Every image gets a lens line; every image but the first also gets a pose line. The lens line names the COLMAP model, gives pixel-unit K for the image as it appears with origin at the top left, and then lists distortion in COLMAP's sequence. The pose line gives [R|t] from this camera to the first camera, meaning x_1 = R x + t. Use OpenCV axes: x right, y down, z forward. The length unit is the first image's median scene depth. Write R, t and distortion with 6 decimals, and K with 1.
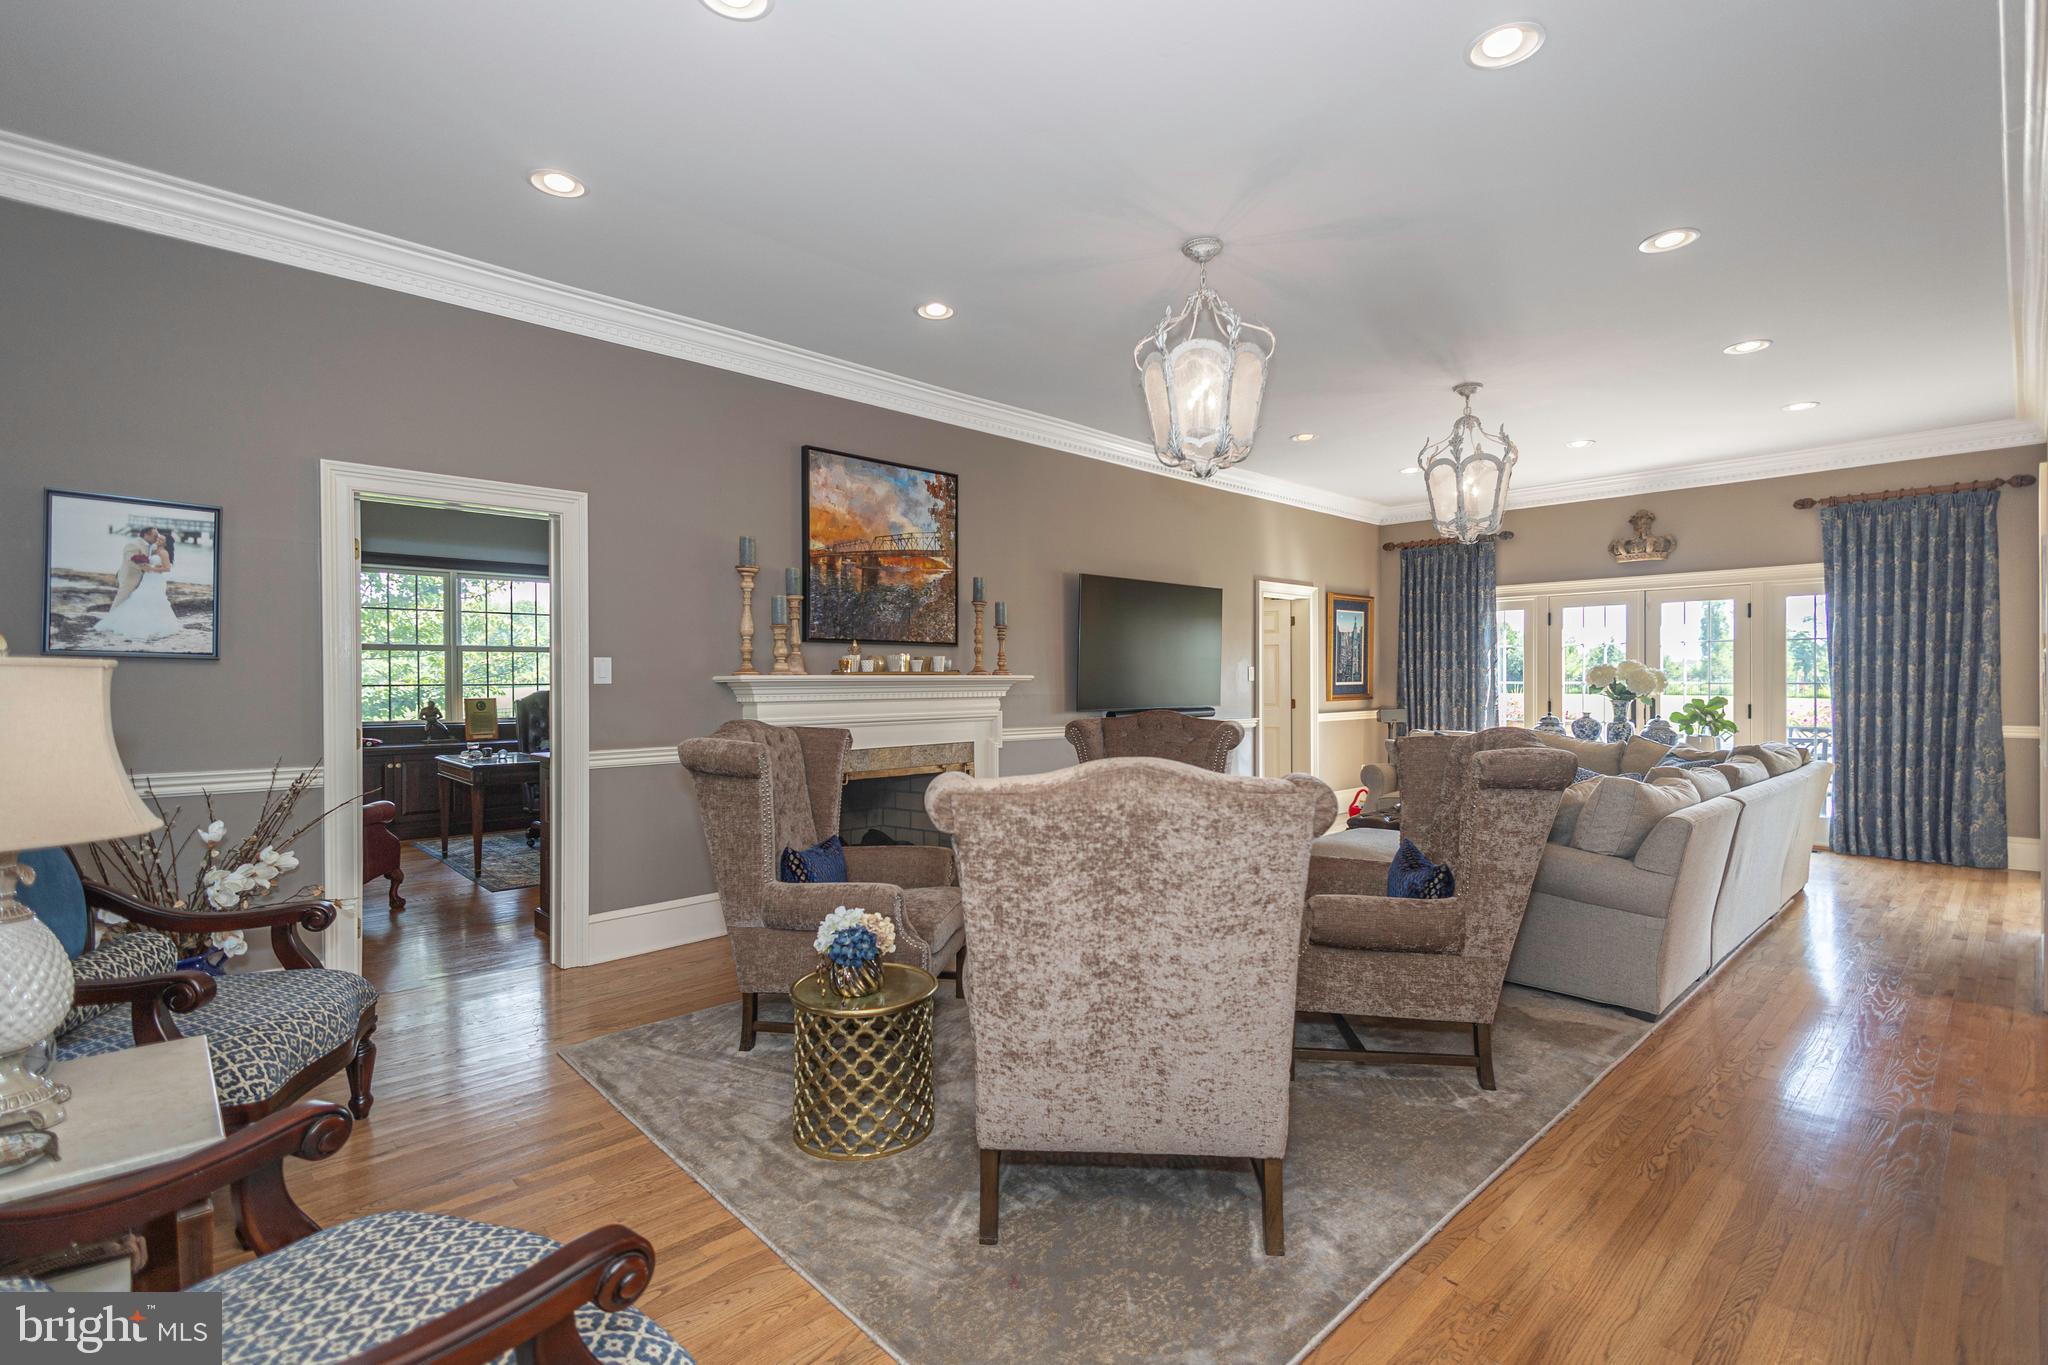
lens RADIAL K [[953.8, 0, 1028.1], [0, 953.8, 683.5], [0, 0, 1]] dist [0.009575, -0.001464]
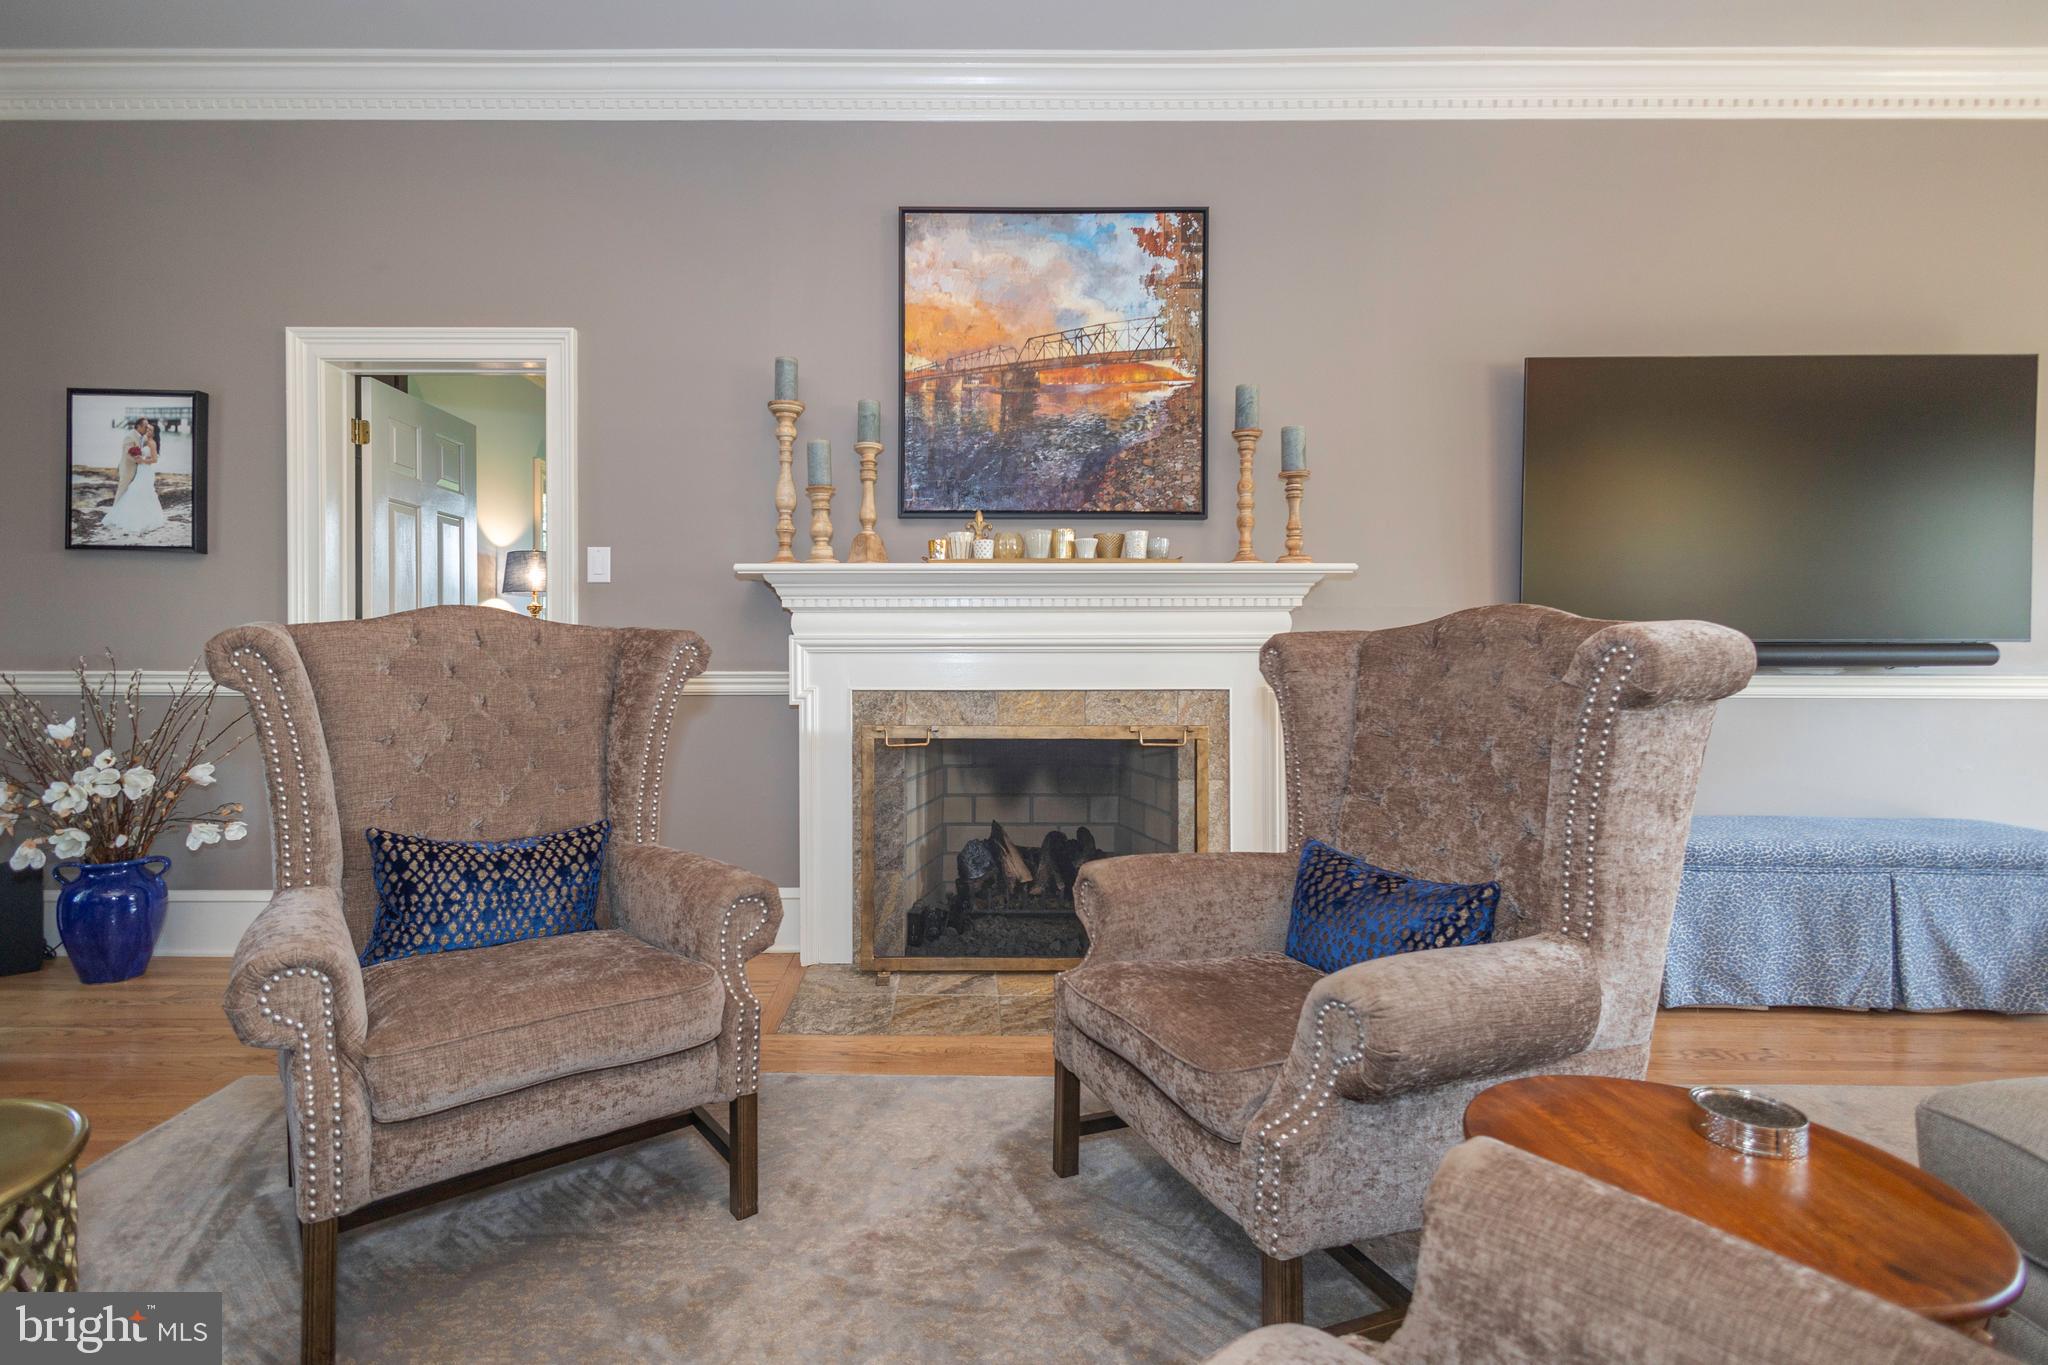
lens RADIAL K [[953.8, 0, 1022.5], [0, 953.8, 666.5], [0, 0, 1]] dist [0.009575, -0.001464]
pose [[0.716337, 0.002313, -0.697751, 0.262959], [-0.006442, 0.999974, -0.003299, 0.055849], [0.697725, 0.006858, 0.716333, 0.585960]]
